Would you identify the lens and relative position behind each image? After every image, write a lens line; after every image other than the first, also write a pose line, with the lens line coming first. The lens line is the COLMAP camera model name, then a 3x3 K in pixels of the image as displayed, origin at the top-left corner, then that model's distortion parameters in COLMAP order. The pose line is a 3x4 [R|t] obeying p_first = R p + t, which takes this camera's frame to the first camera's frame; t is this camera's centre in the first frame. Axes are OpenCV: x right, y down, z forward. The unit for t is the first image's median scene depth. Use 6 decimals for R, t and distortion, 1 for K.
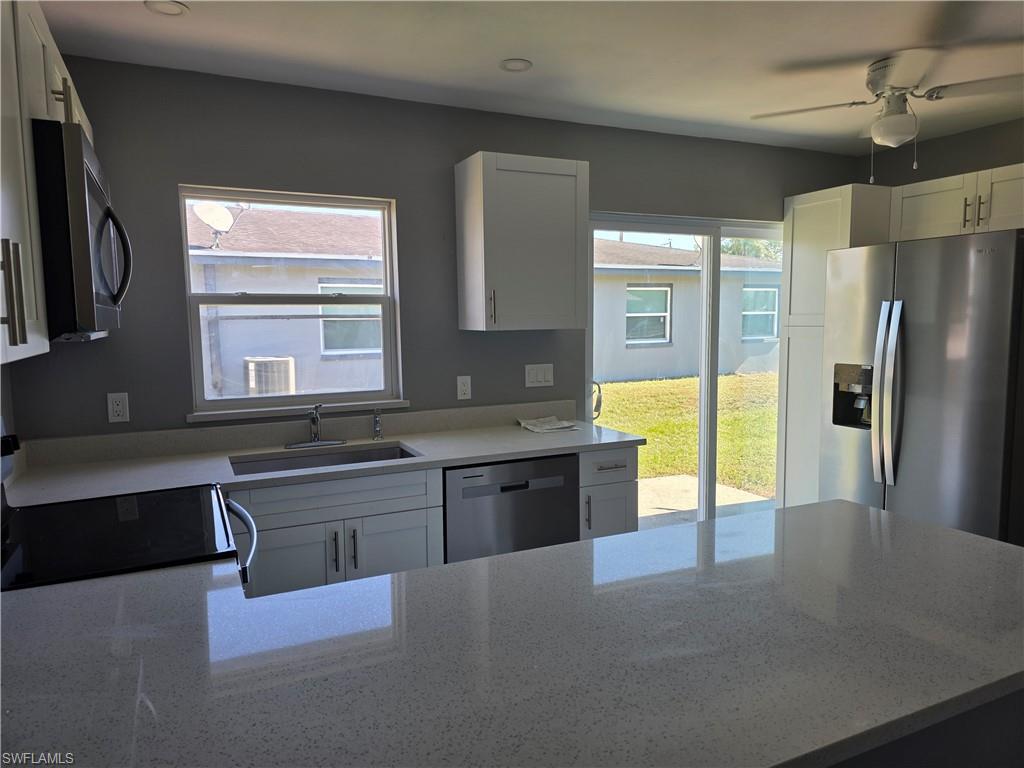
lens RADIAL K [[691.2, 0, 510.2], [0, 691.2, 386.0], [0, 0, 1]] dist [0.004606, 0.000031]
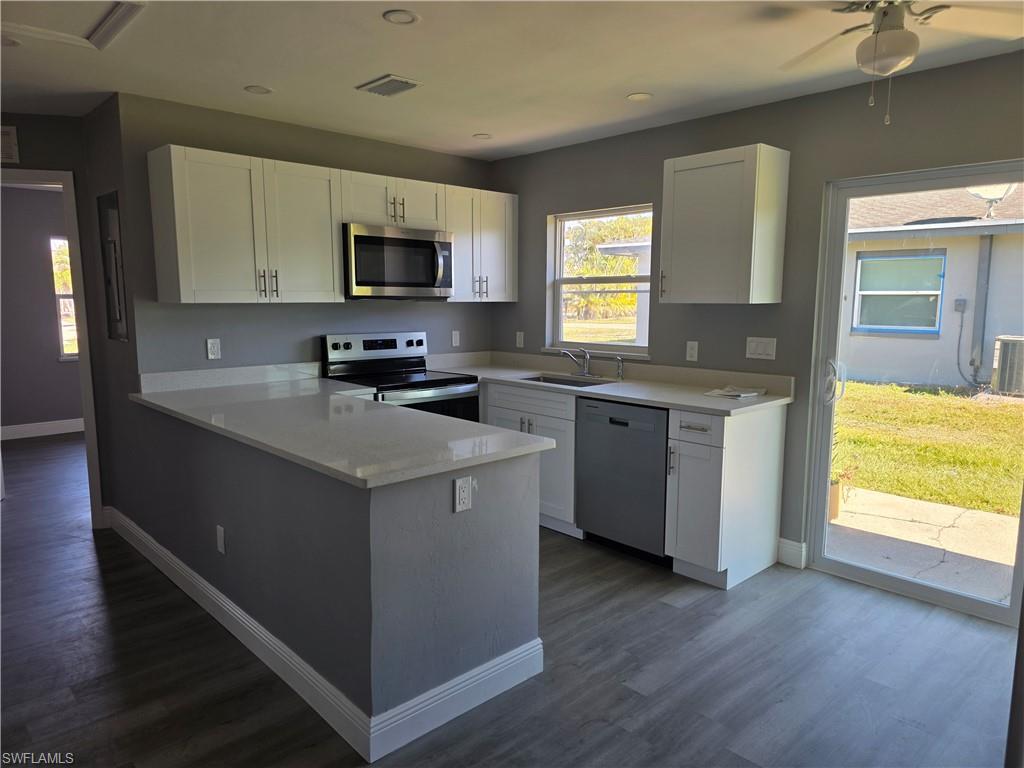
lens RADIAL K [[691.2, 0, 512.2], [0, 691.2, 385.6], [0, 0, 1]] dist [0.004606, 0.000031]
pose [[0.312434, 0.136028, -0.940150, 0.981326], [-0.099625, 0.988929, 0.109978, -0.040085], [0.944701, 0.059302, 0.322527, 0.313135]]
